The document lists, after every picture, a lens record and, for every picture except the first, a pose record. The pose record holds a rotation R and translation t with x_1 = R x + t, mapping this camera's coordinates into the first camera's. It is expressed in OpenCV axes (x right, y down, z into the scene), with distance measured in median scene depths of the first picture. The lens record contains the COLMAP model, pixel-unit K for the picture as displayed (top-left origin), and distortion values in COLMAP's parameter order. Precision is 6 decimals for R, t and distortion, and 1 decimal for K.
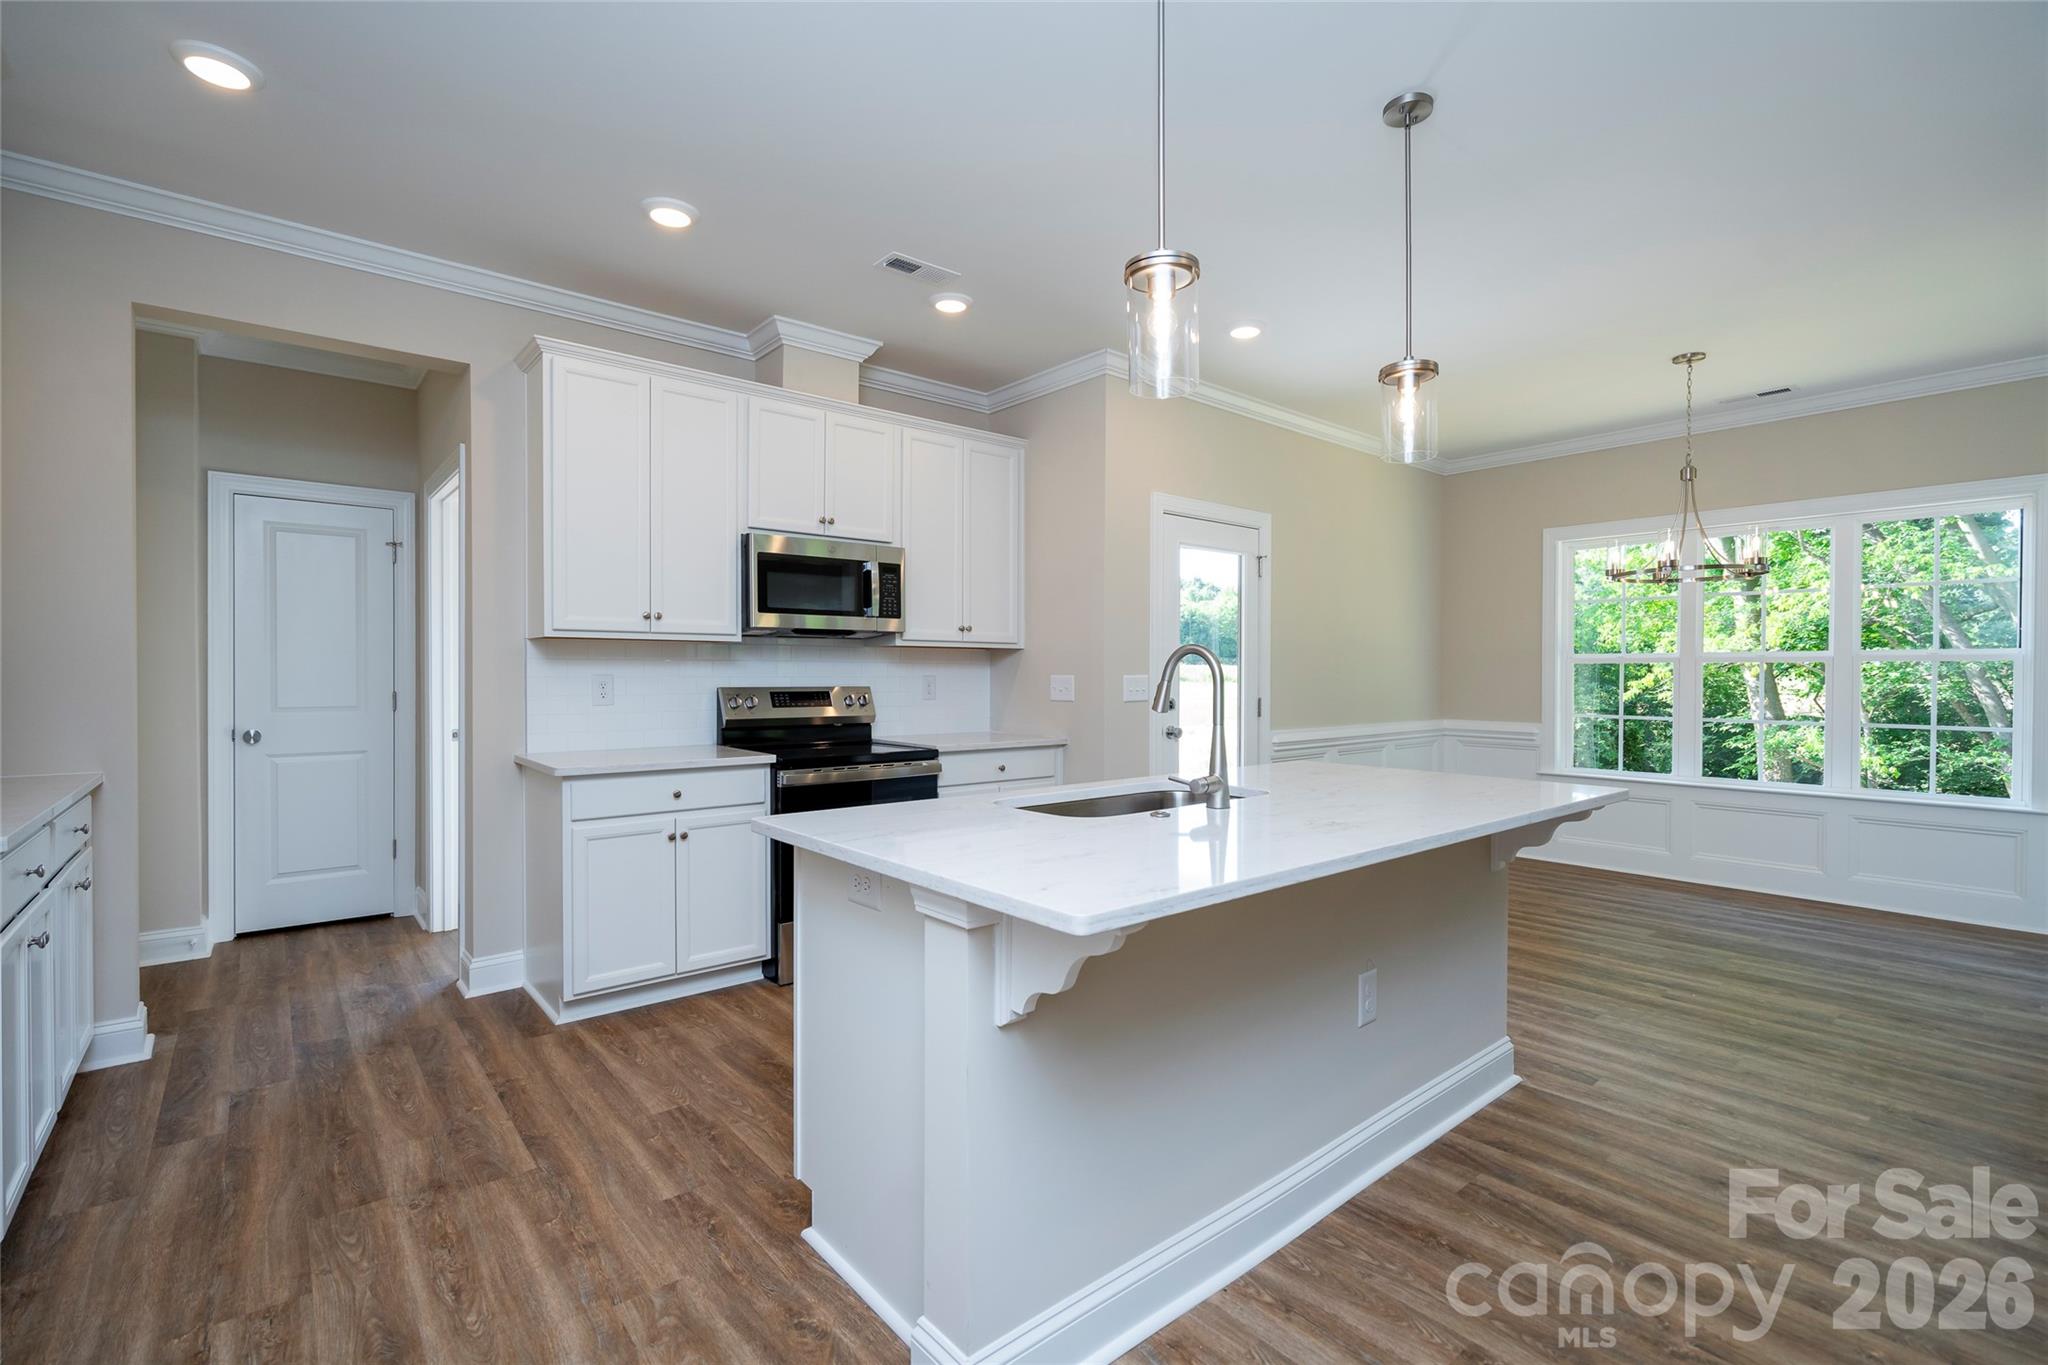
lens RADIAL K [[931.1, 0, 1042.3], [0, 931.1, 676.9], [0, 0, 1]] dist [-0.008016, 0.003932]
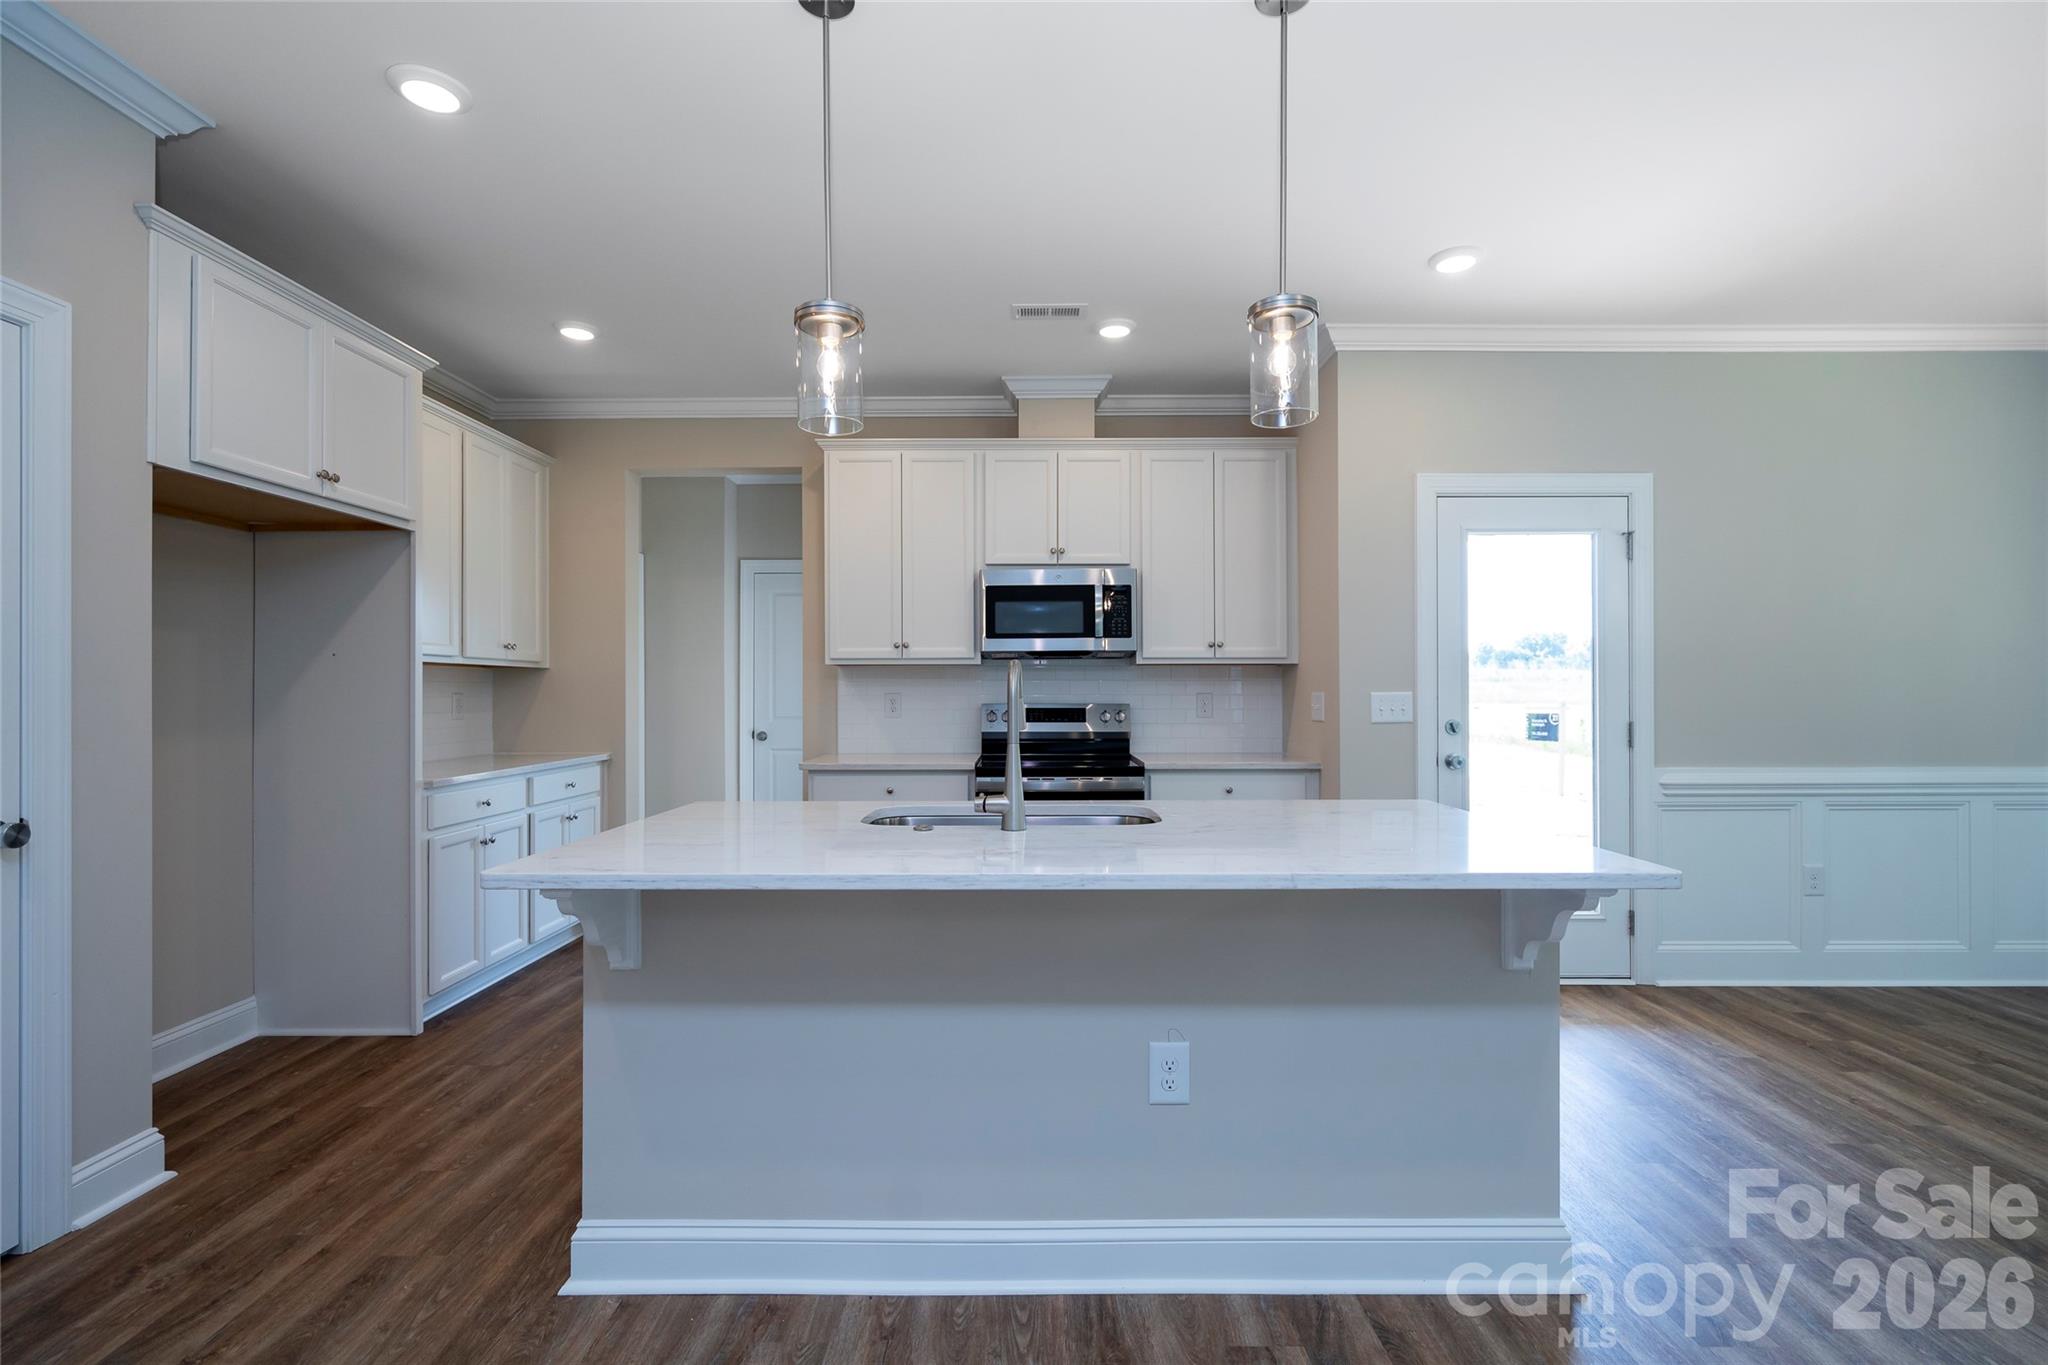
lens RADIAL K [[931.1, 0, 1035.9], [0, 931.1, 688.2], [0, 0, 1]] dist [-0.008016, 0.003932]
pose [[0.758718, -0.004155, -0.651406, 0.444678], [0.001406, 0.999988, -0.004740, -0.002570], [0.651418, 0.002680, 0.758715, 0.153484]]
